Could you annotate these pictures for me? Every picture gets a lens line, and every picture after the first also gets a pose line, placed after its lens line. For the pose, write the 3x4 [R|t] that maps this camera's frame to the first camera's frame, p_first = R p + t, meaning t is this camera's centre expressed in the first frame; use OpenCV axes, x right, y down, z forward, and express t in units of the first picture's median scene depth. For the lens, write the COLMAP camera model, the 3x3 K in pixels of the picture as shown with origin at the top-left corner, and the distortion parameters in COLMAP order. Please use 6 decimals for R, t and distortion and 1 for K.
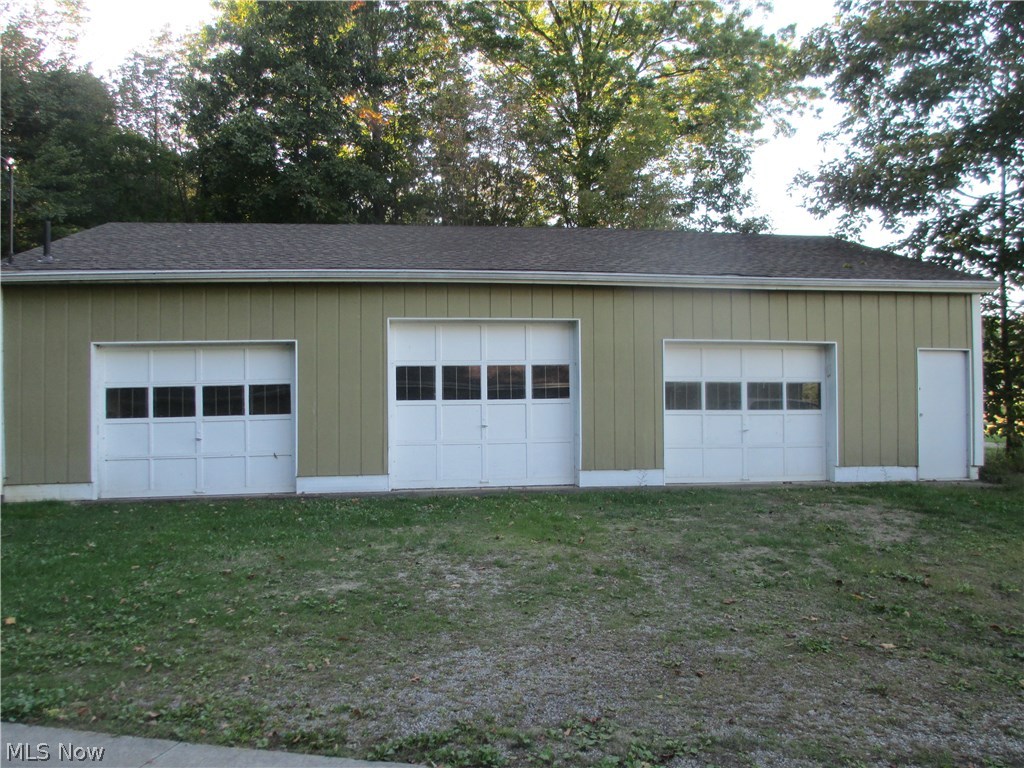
lens RADIAL K [[880.1, 0, 512.0], [0, 880.1, 384.0], [0, 0, 1]] dist [-0.037814, -0.005583]
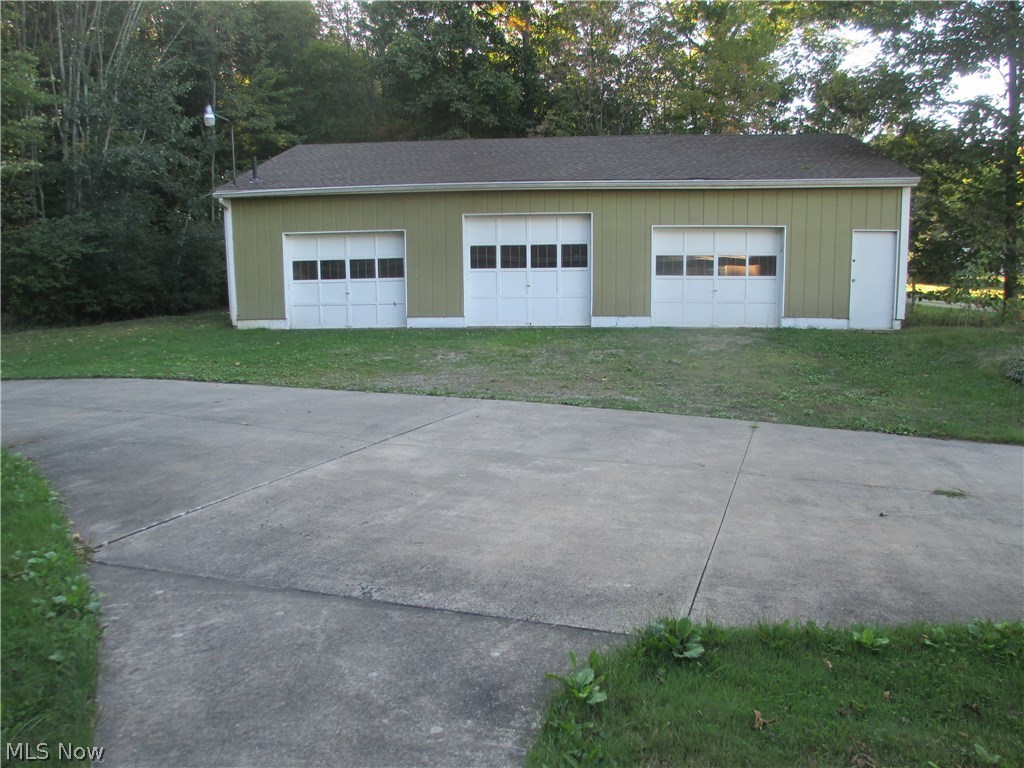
lens RADIAL K [[880.1, 0, 512.0], [0, 880.1, 384.0], [0, 0, 1]] dist [-0.037814, -0.005583]
pose [[0.973106, 0.029899, -0.228411, 0.289103], [0.003734, 0.989363, 0.145417, -0.004609], [0.230329, -0.142359, 0.962643, -0.472444]]
